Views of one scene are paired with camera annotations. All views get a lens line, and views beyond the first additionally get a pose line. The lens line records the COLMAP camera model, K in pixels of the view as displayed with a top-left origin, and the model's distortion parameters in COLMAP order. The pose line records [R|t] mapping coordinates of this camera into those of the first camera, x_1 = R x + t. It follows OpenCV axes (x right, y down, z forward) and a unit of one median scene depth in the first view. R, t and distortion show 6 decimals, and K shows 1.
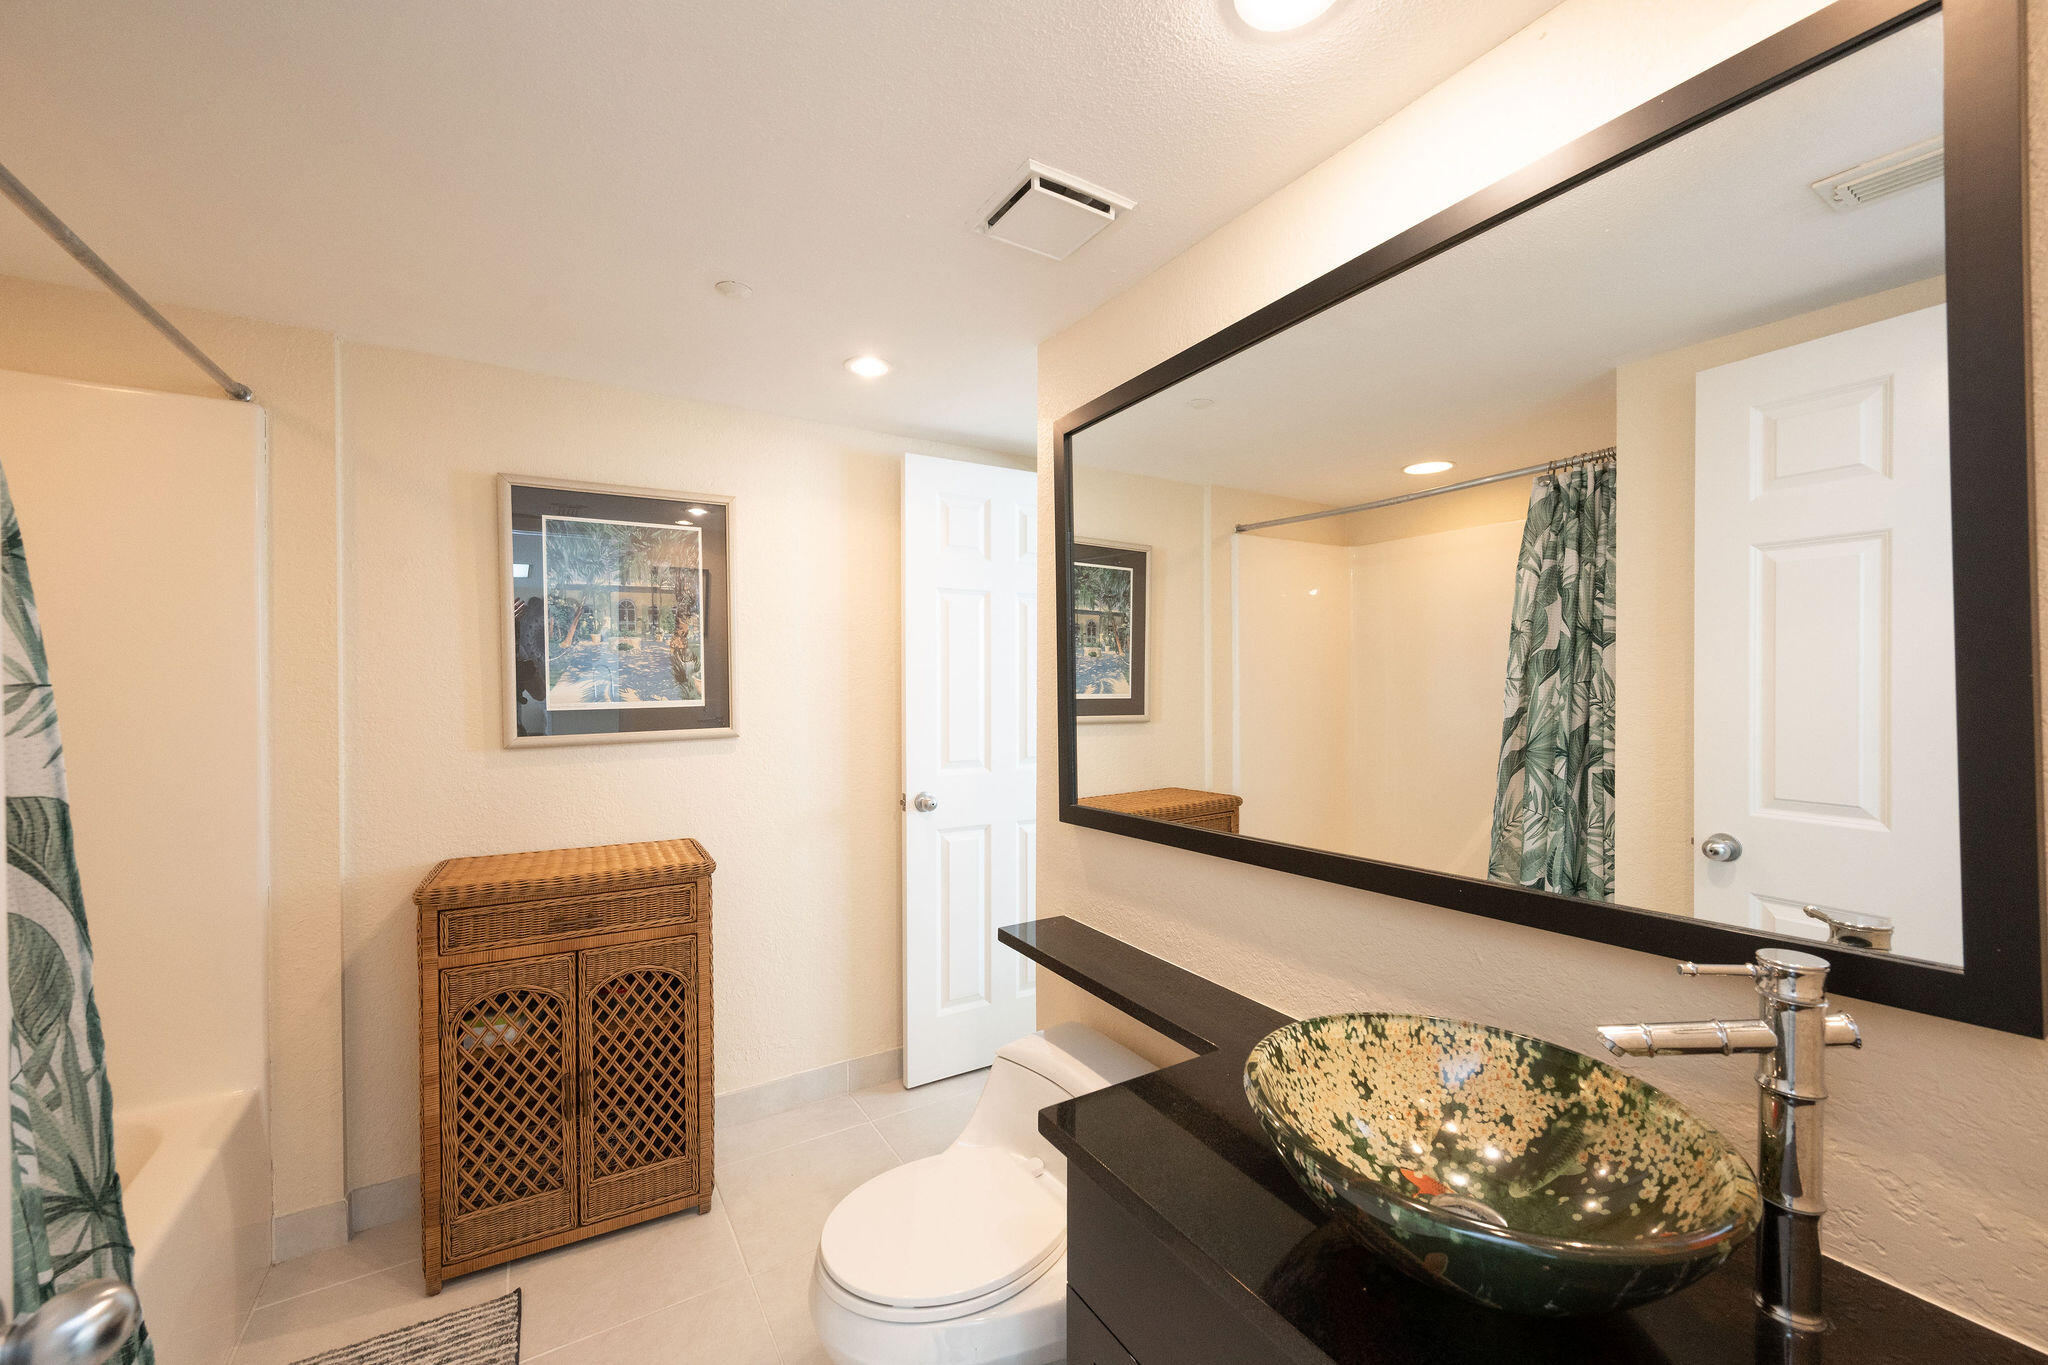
lens RADIAL K [[805.5, 0, 1027.1], [0, 805.5, 697.8], [0, 0, 1]] dist [0.000191, 0.000152]
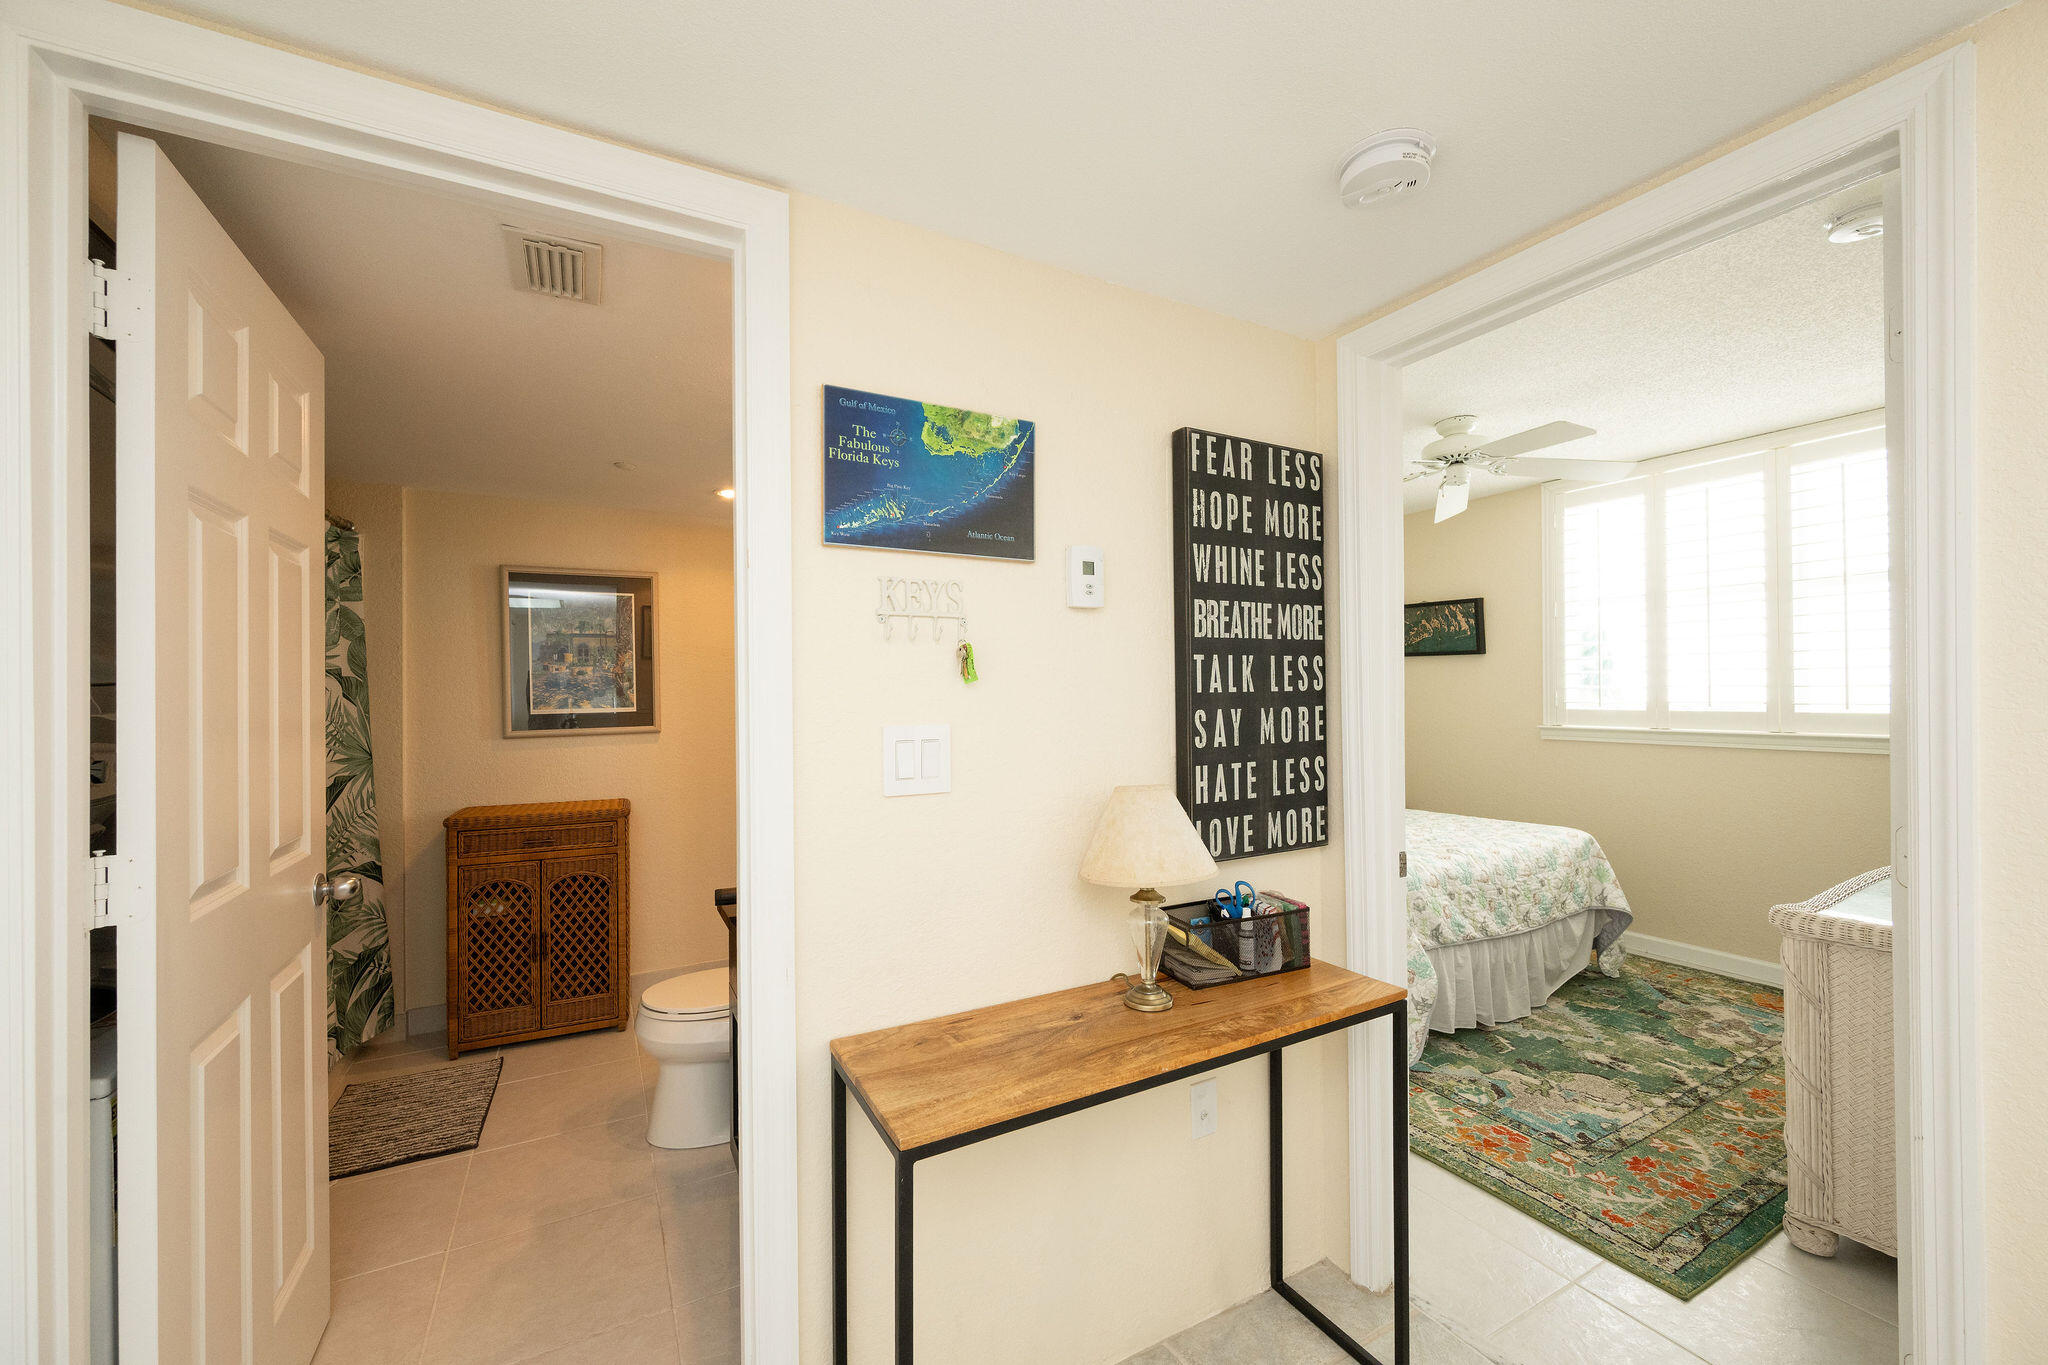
lens RADIAL K [[805.5, 0, 1032.1], [0, 805.5, 689.5], [0, 0, 1]] dist [0.000191, 0.000152]
pose [[0.999585, -0.000935, -0.028793, 0.485192], [0.000503, 0.999888, -0.014991, -0.010040], [0.028804, 0.014970, 0.999473, -0.613416]]
